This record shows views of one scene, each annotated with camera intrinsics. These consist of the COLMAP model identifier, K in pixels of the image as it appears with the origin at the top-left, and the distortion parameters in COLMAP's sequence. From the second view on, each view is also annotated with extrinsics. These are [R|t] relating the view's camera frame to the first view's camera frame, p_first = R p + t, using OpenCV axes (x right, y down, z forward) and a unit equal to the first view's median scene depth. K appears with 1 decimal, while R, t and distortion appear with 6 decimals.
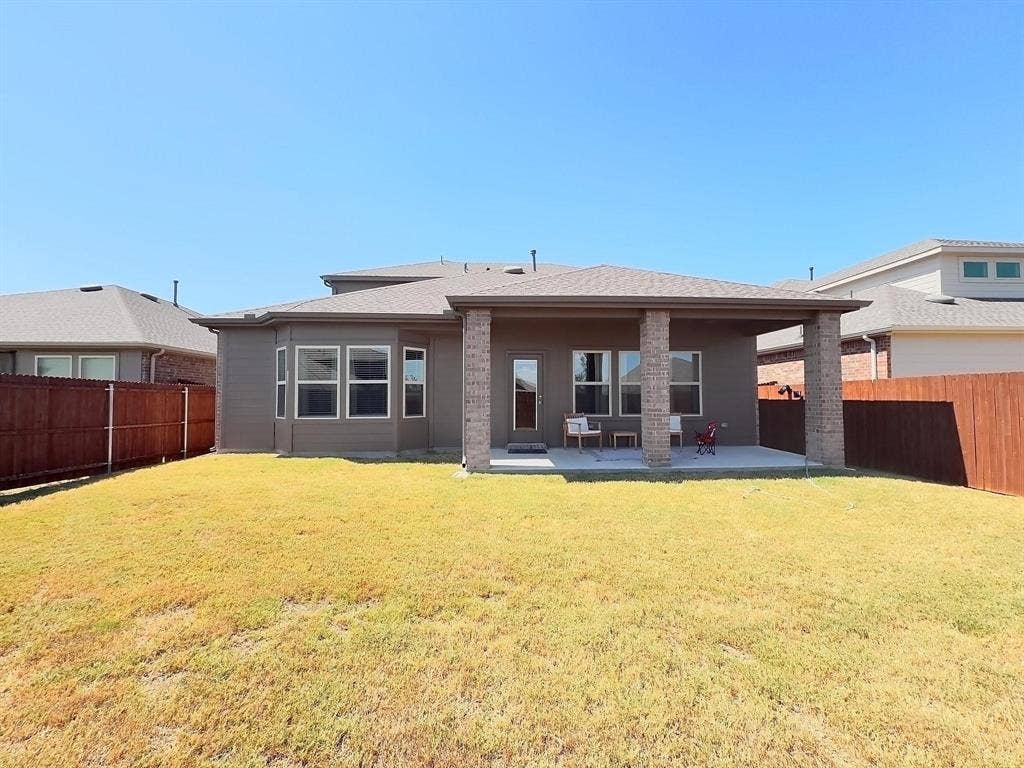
lens RADIAL K [[407.2, 0, 508.2], [0, 407.2, 386.8], [0, 0, 1]] dist [0.001250, 0.000313]
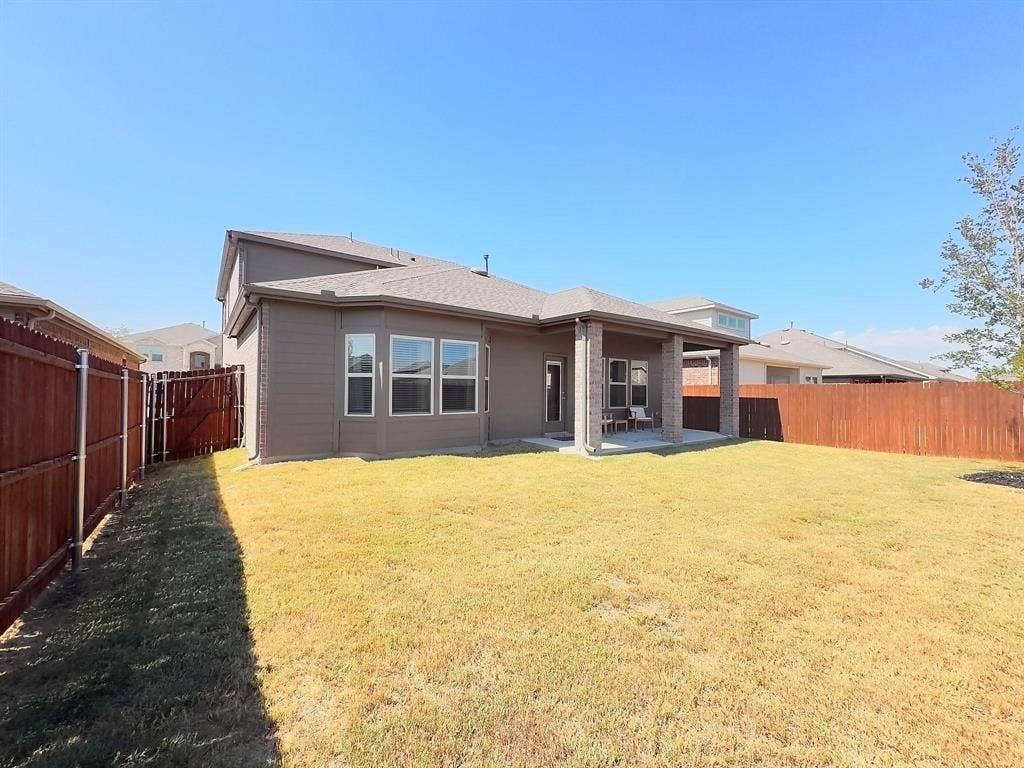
lens RADIAL K [[407.2, 0, 519.3], [0, 407.2, 388.2], [0, 0, 1]] dist [0.001250, 0.000313]
pose [[0.828684, 0.015096, 0.559514, -0.779374], [-0.025975, 0.999596, 0.011501, -0.000461], [-0.559114, -0.024064, 0.828741, 0.095782]]
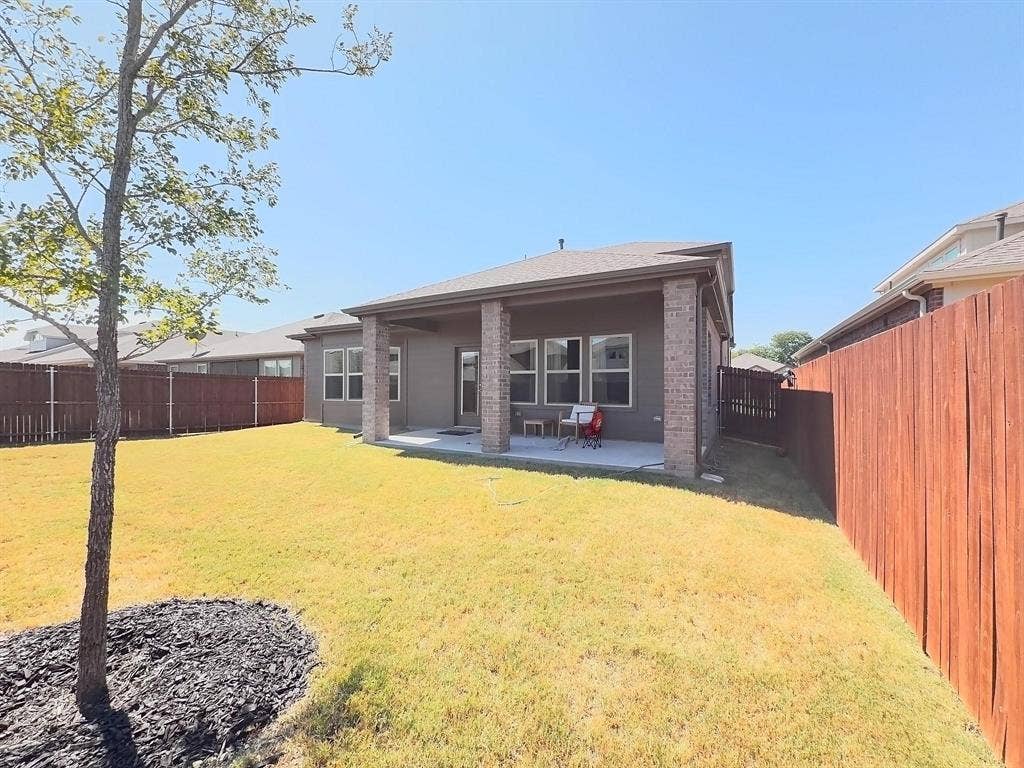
lens RADIAL K [[407.2, 0, 509.2], [0, 407.2, 384.5], [0, 0, 1]] dist [0.001250, 0.000313]
pose [[0.842096, 0.000195, -0.539327, 0.812139], [0.011307, 0.999774, 0.018016, 0.004035], [0.539209, -0.021269, 0.841903, 0.132661]]
